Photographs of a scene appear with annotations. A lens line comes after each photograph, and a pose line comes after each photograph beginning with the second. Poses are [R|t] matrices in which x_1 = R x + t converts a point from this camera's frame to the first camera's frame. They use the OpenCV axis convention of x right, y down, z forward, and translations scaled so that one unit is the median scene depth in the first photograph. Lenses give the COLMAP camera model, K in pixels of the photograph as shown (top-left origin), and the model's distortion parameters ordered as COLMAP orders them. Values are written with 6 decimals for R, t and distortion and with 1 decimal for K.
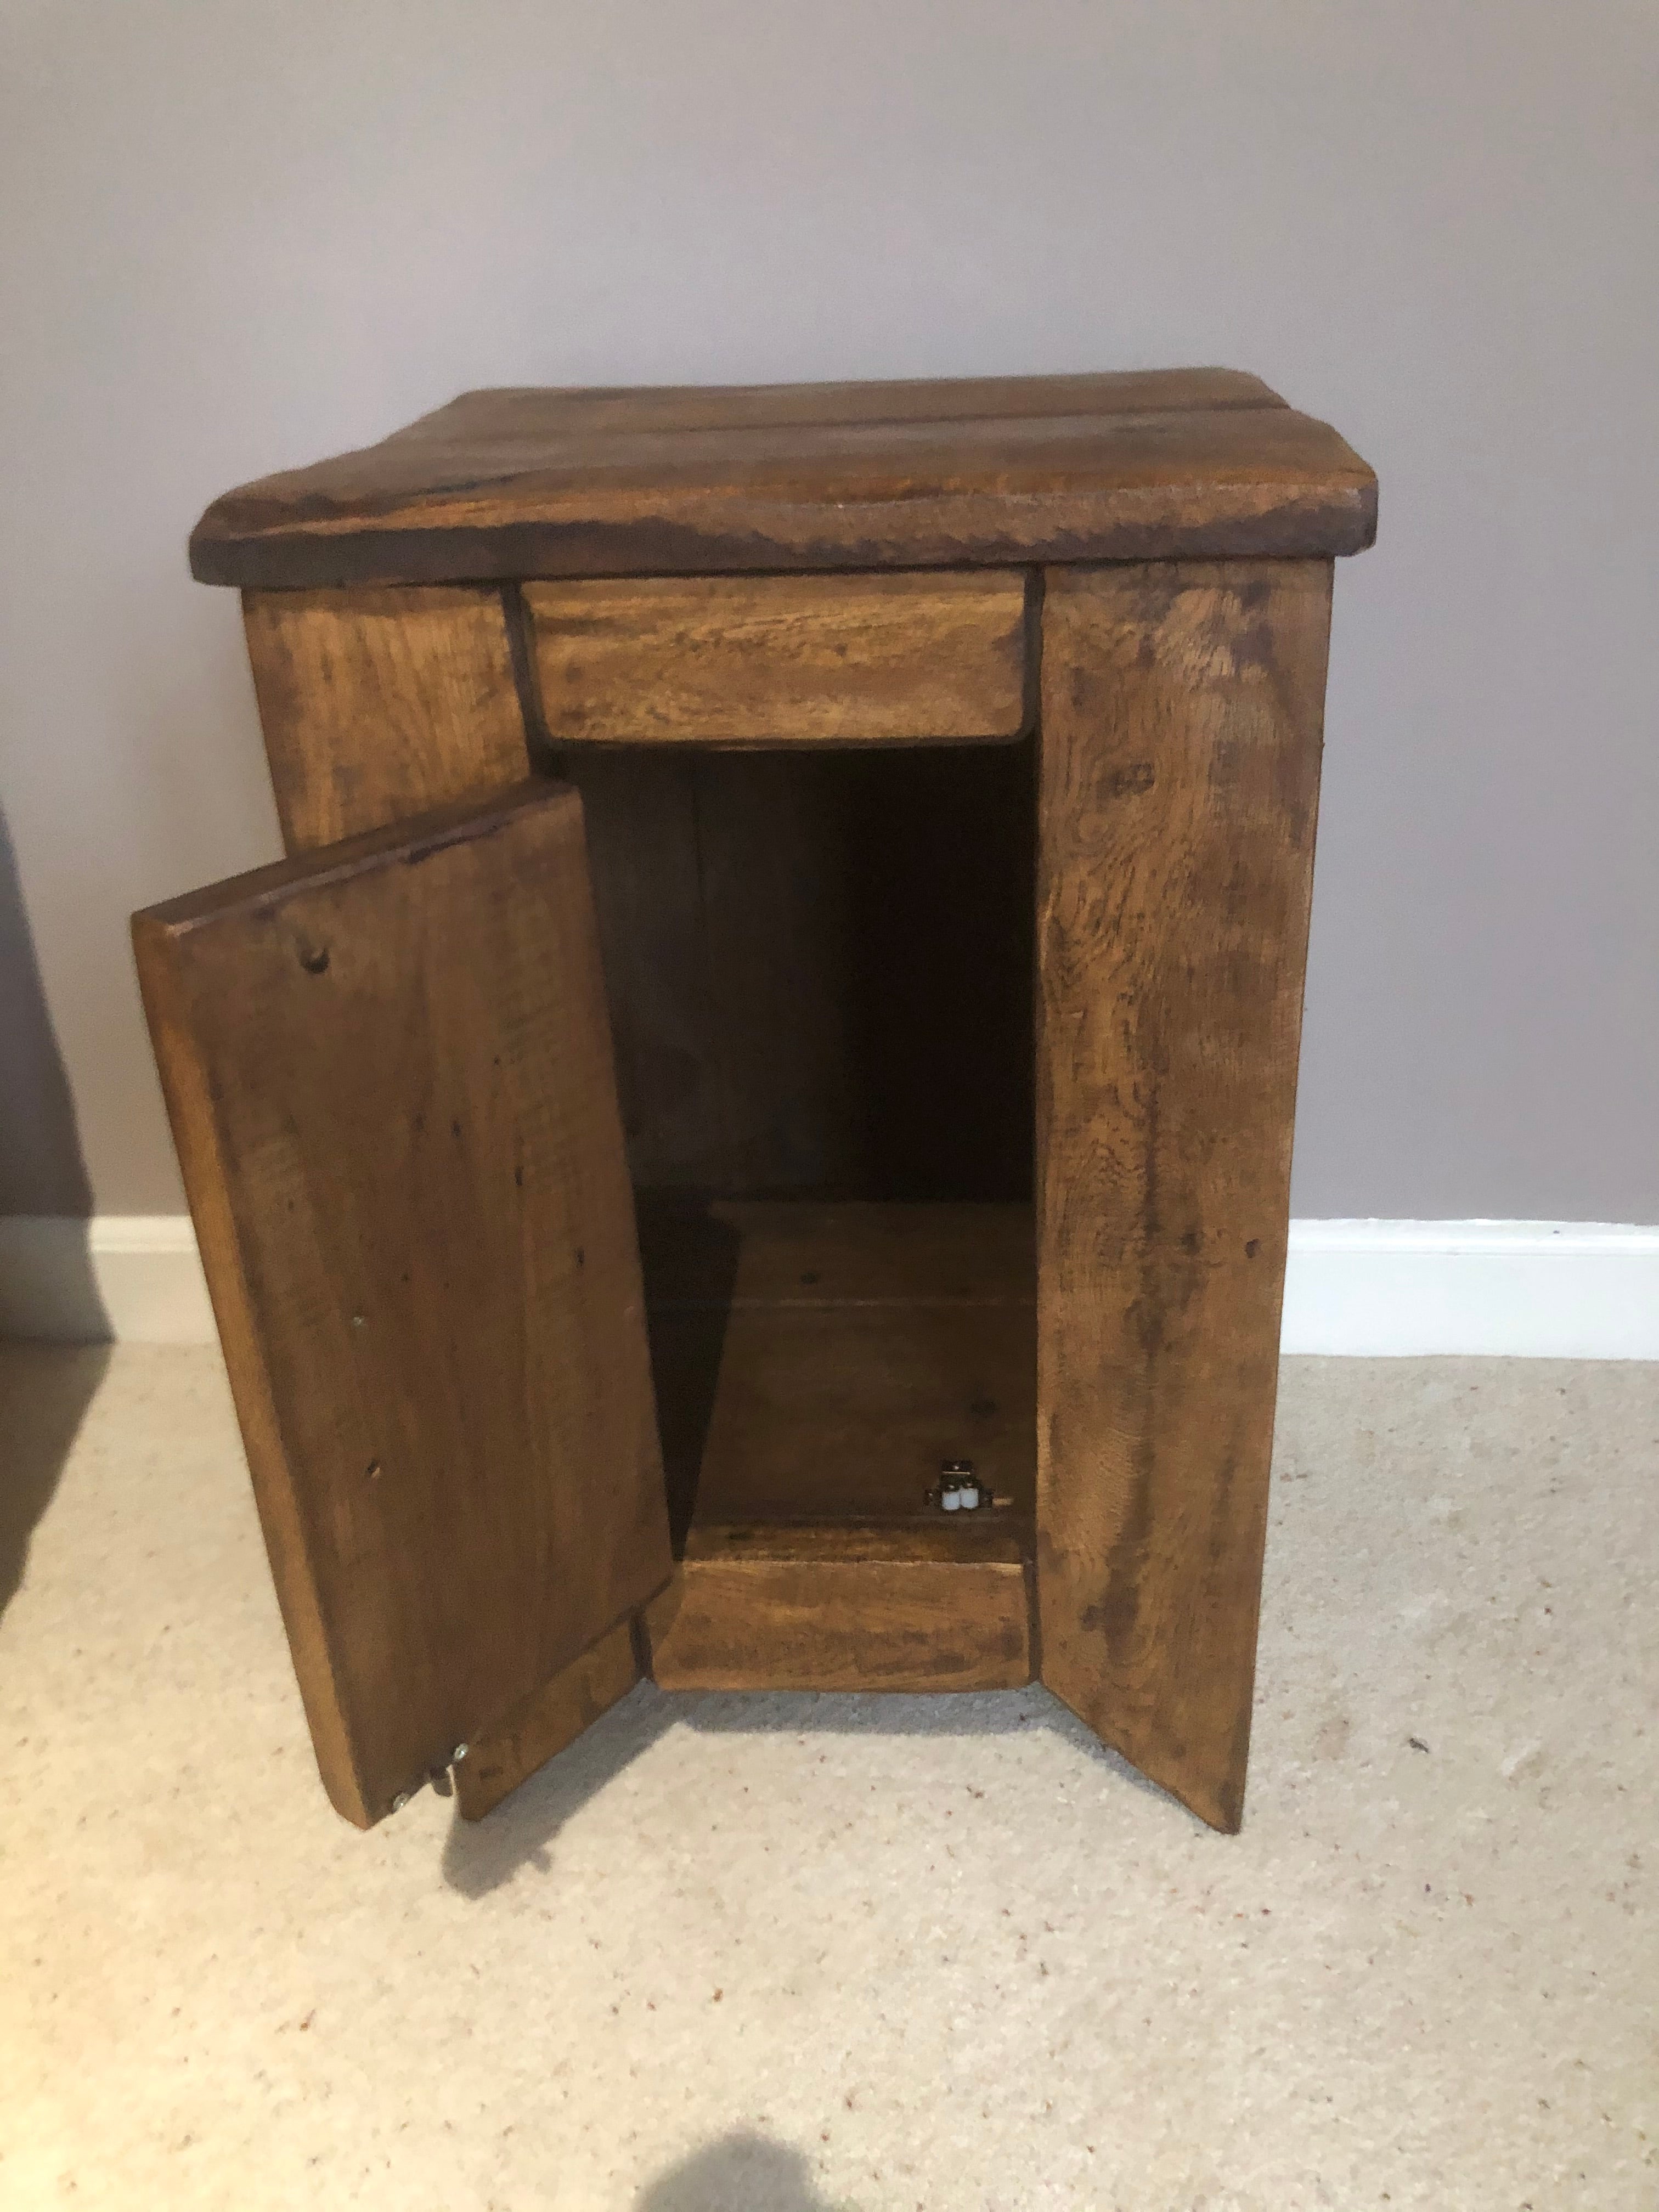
lens RADIAL K [[1841.8, 0, 840.6], [0, 1841.8, 1120.6], [0, 0, 1]] dist [0.028872, -0.038123]
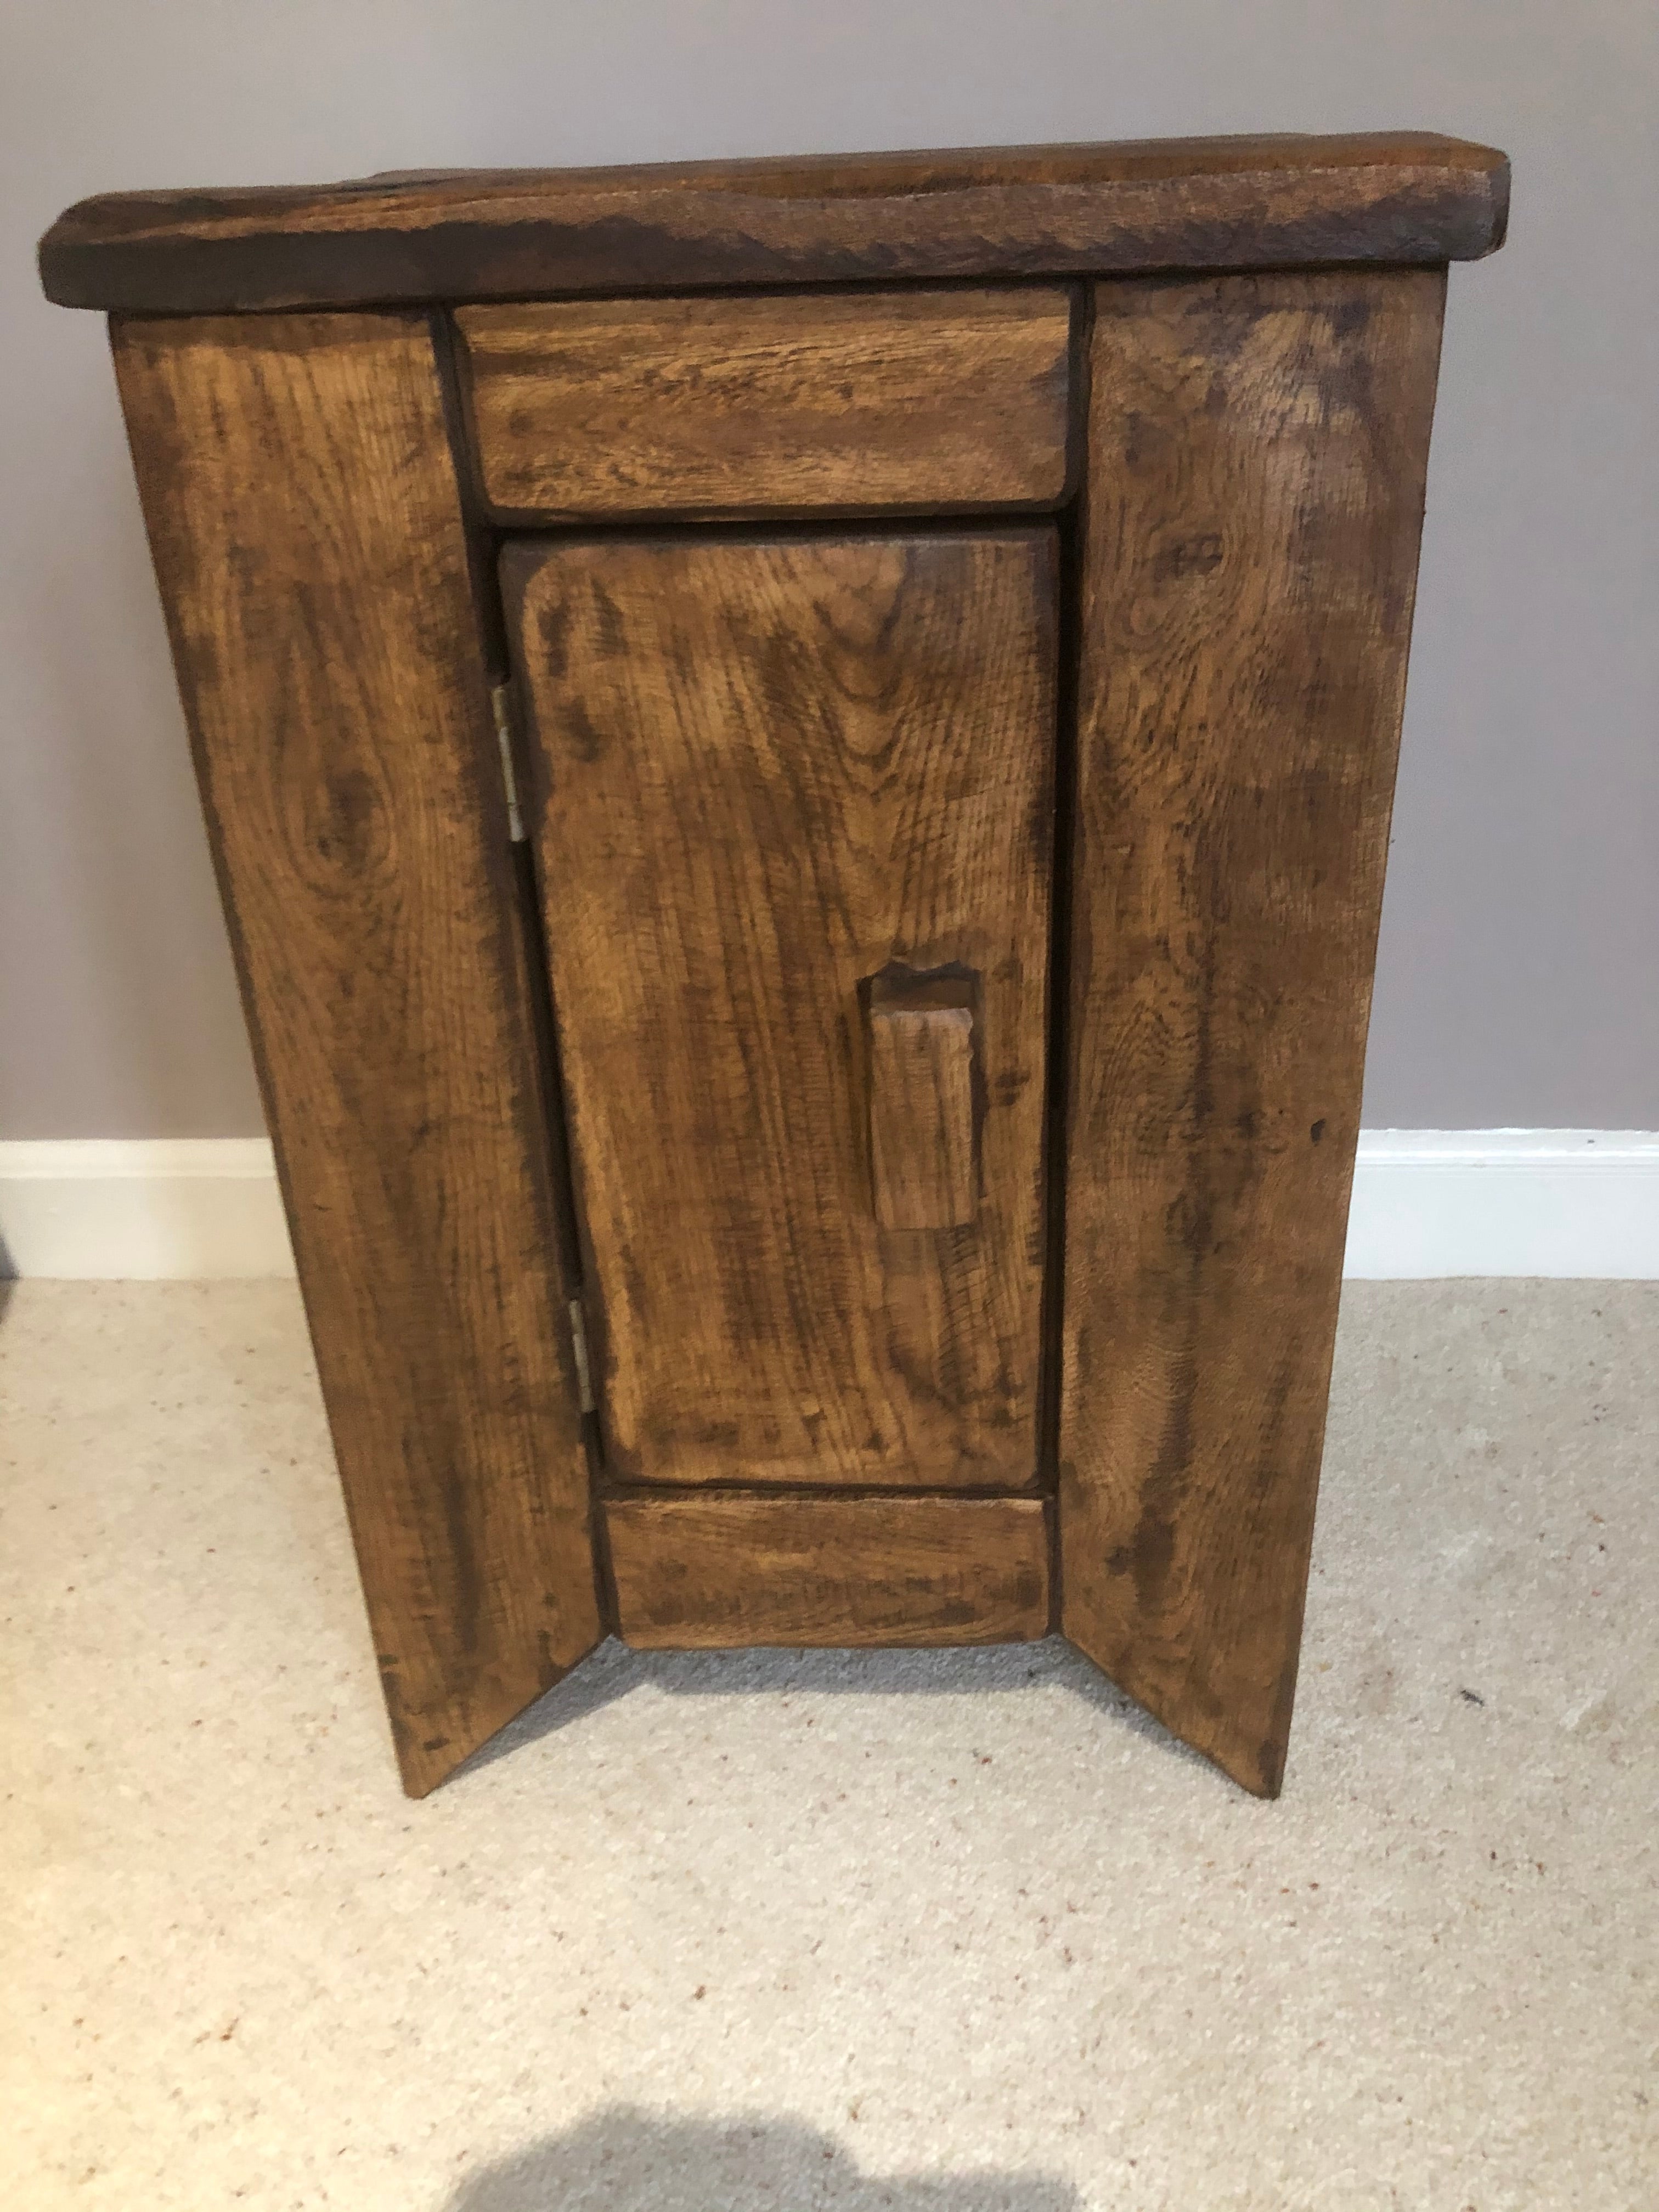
lens RADIAL K [[1841.8, 0, 827.6], [0, 1841.8, 1134.1], [0, 0, 1]] dist [0.028872, -0.038123]
pose [[0.999645, -0.007982, 0.025437, -0.026987], [0.007241, 0.999550, 0.029102, 0.043547], [-0.025658, -0.028908, 0.999253, 0.143220]]
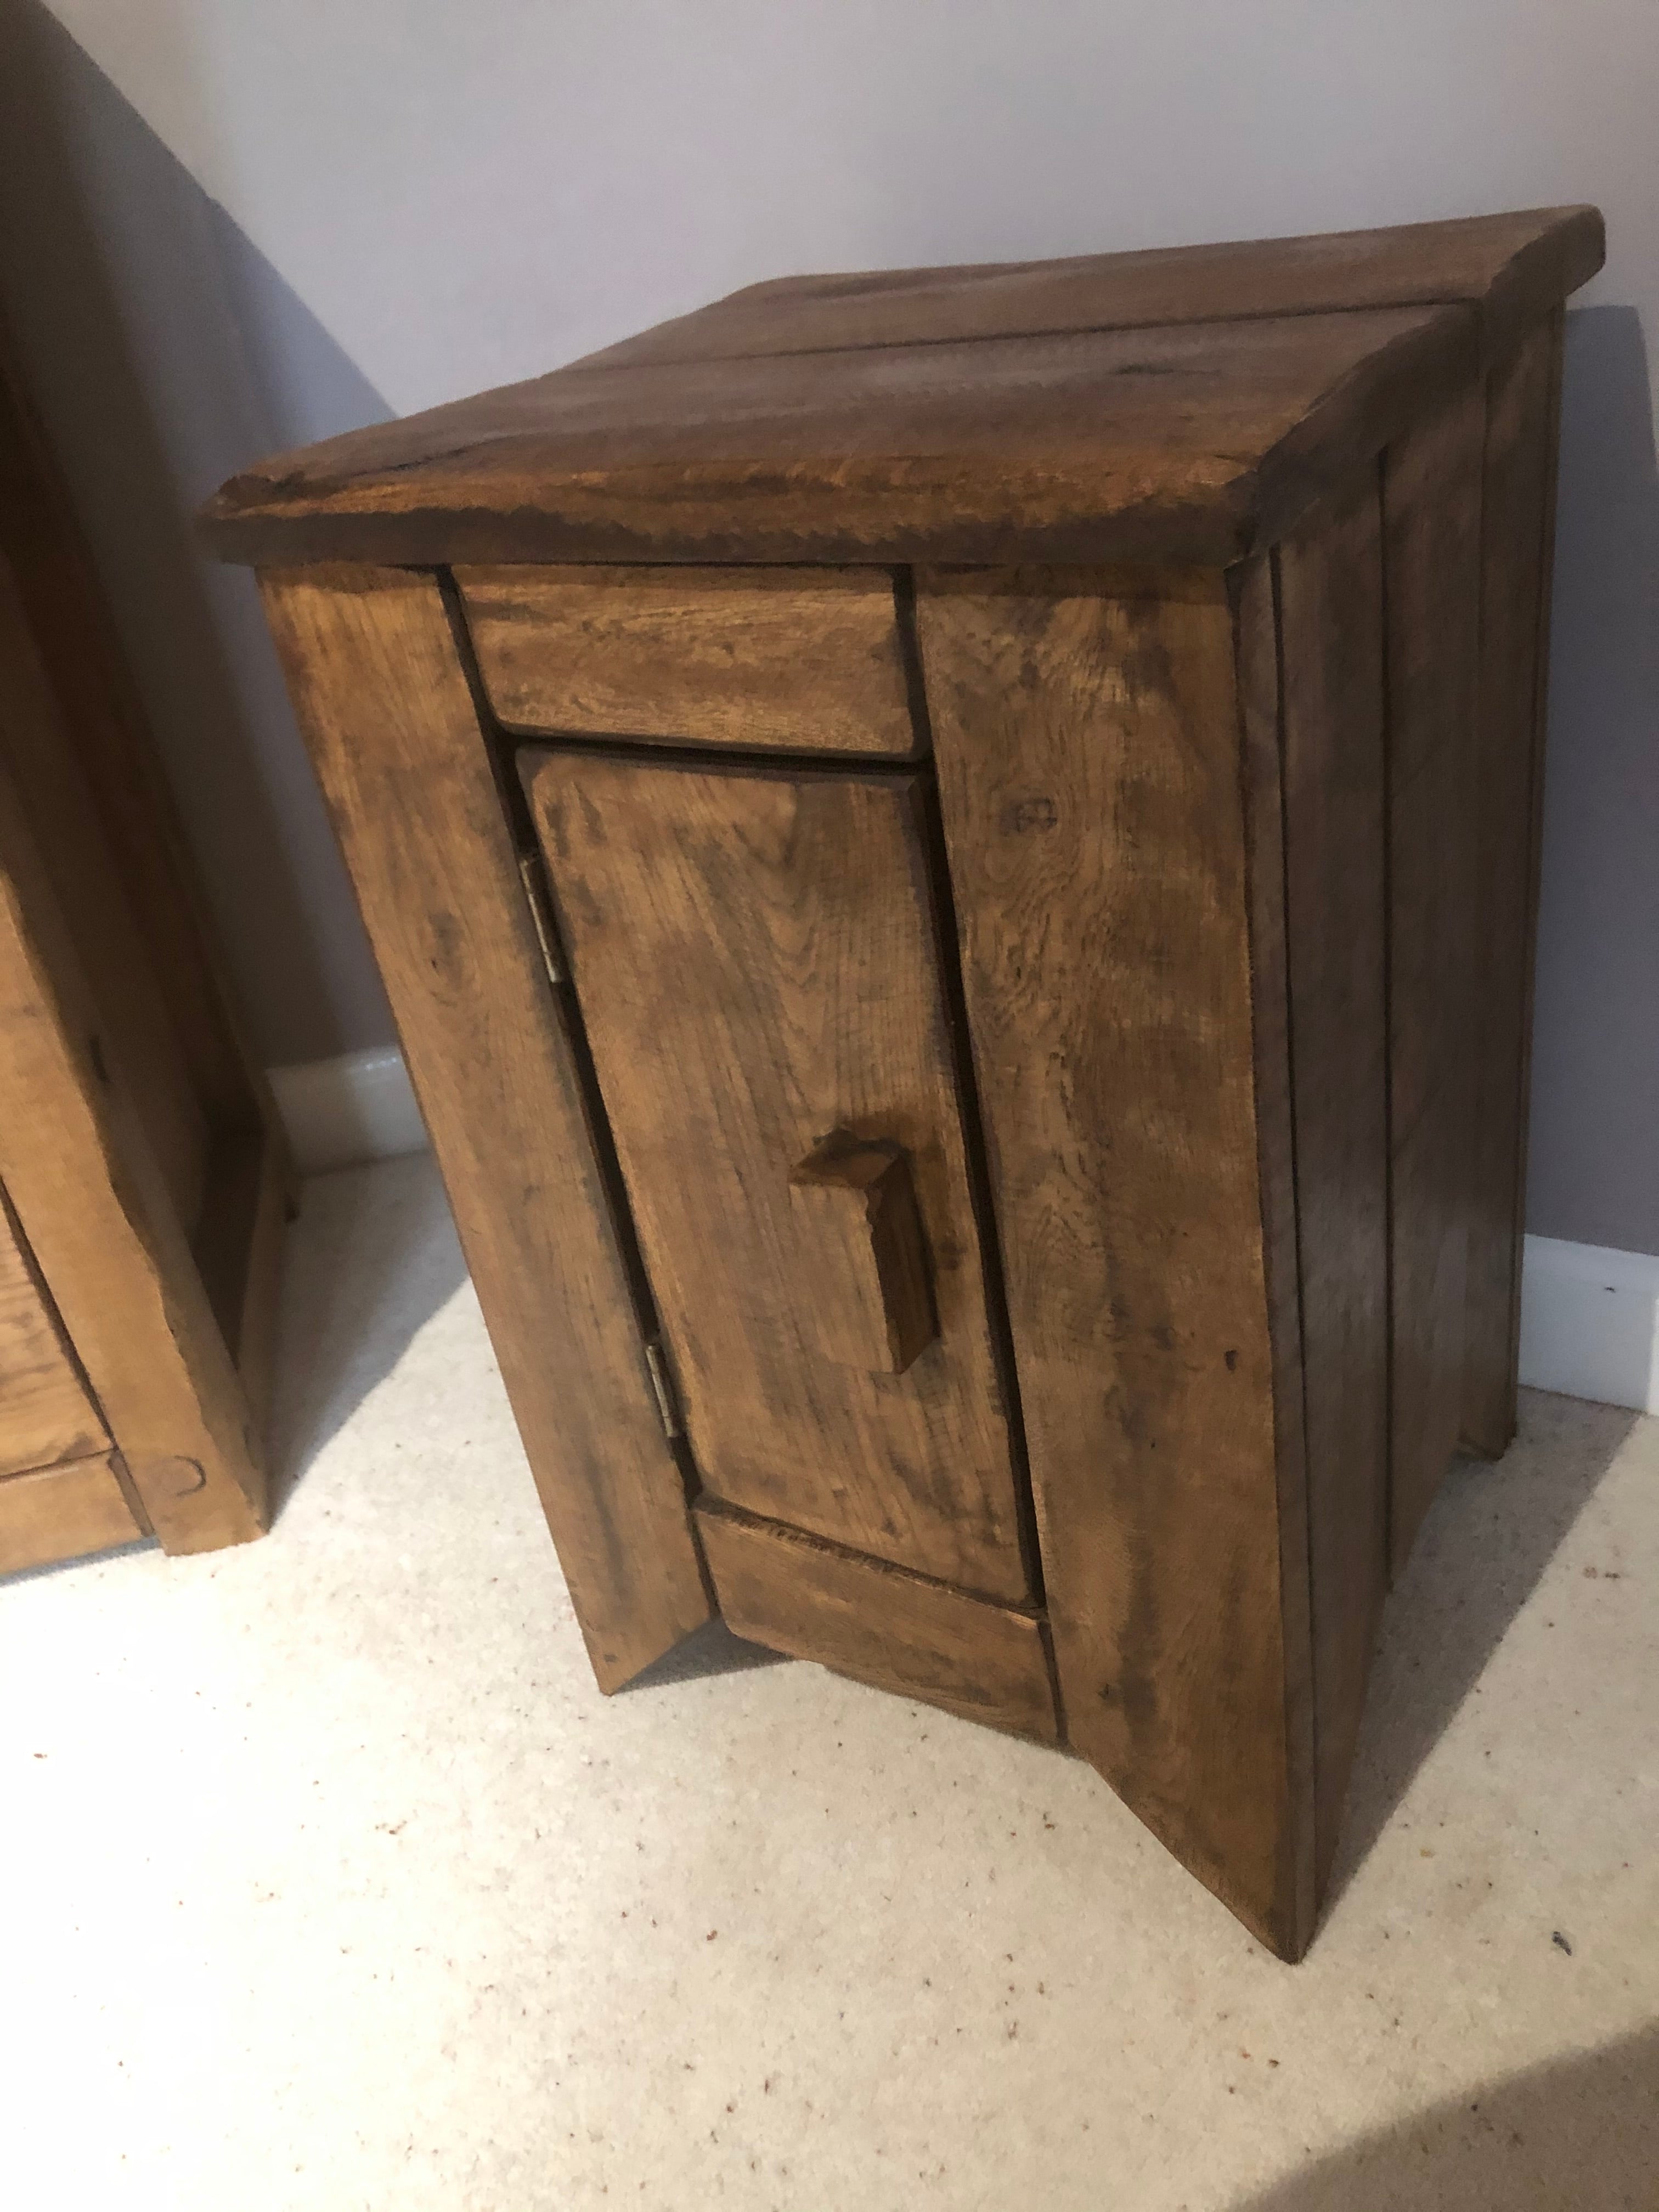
lens RADIAL K [[1841.8, 0, 820.4], [0, 1841.8, 1136.3], [0, 0, 1]] dist [0.028872, -0.038123]
pose [[0.880610, 0.158160, -0.446666, 0.409815], [-0.100727, 0.983588, 0.149695, -0.136048], [0.463011, -0.086832, 0.882089, 0.172101]]
